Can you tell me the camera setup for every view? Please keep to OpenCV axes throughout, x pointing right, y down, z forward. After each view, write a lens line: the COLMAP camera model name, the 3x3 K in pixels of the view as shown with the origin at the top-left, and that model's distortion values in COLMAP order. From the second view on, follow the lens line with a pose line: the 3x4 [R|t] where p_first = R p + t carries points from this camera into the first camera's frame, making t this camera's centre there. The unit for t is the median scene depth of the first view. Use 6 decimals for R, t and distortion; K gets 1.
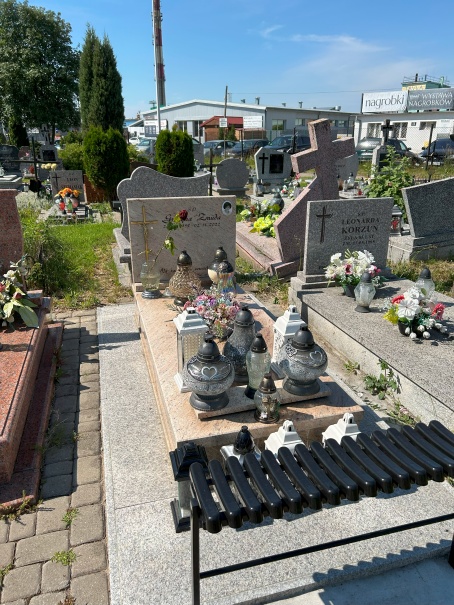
lens RADIAL K [[456.3, 0, 226.0], [0, 456.3, 303.7], [0, 0, 1]] dist [0.034951, -0.023212]
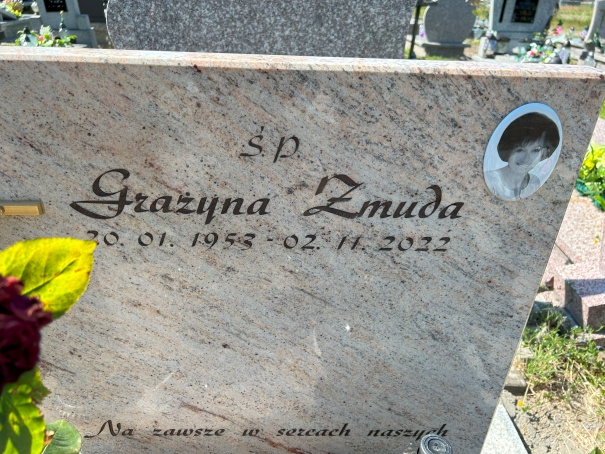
lens RADIAL K [[456.3, 0, 301.7], [0, 456.3, 226.2], [0, 0, 1]] dist [0.034951, -0.023212]
pose [[0.966348, 0.151964, -0.207555, -0.010507], [-0.122127, 0.981151, 0.149758, -0.067455], [0.226401, -0.119370, 0.966692, 0.283688]]
